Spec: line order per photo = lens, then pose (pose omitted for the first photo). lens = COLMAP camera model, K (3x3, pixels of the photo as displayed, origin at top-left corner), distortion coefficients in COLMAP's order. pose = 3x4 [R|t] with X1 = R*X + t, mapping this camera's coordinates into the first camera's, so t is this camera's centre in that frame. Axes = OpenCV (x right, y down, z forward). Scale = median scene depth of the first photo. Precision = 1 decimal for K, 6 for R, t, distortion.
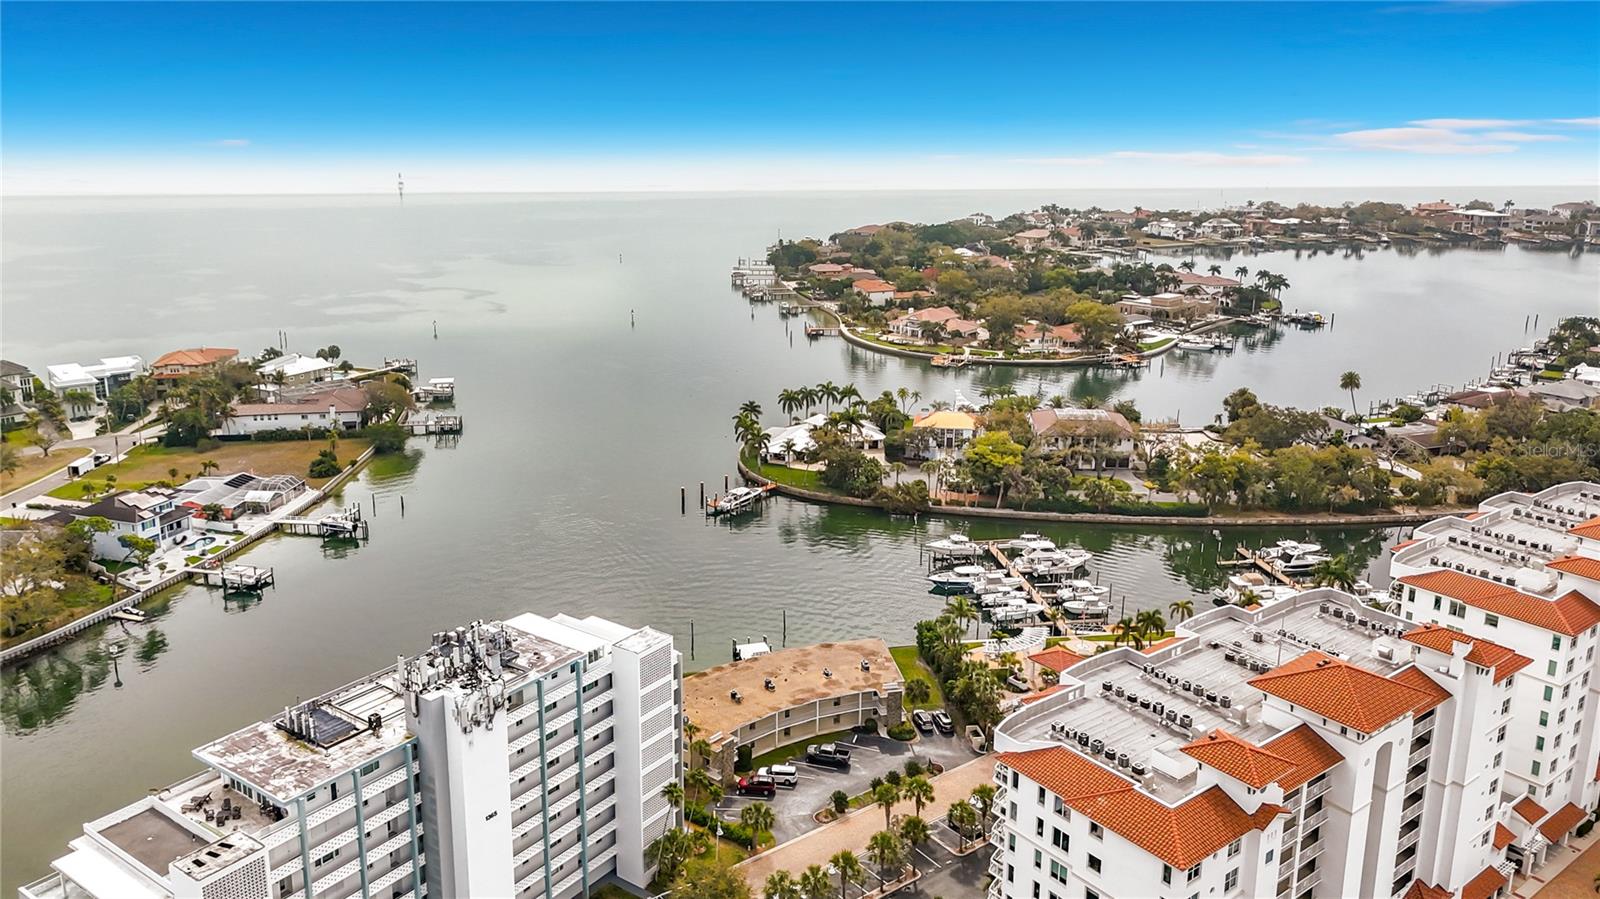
lens RADIAL K [[1207.6, 0, 799.6], [0, 1207.6, 394.0], [0, 0, 1]] dist [0.058404, -0.050376]
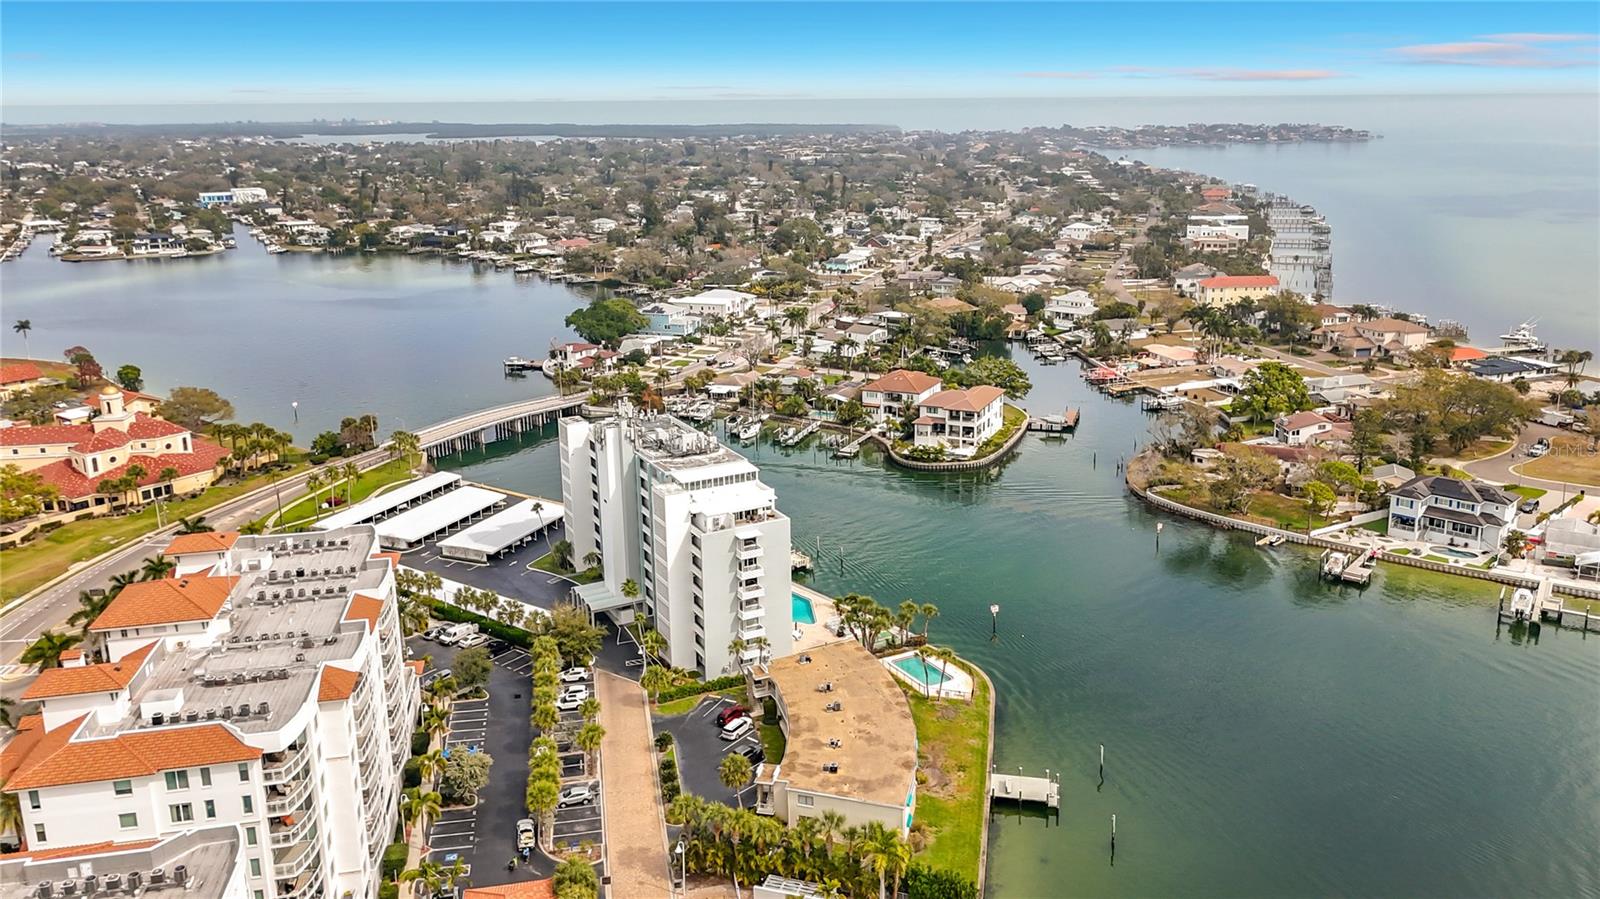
lens RADIAL K [[1207.6, 0, 786.8], [0, 1207.6, 463.2], [0, 0, 1]] dist [0.058404, -0.050376]
pose [[-0.460168, 0.250624, -0.851724, 0.459307], [-0.186254, 0.910731, 0.368616, -0.166454], [0.868075, 0.328263, -0.372409, 0.780975]]
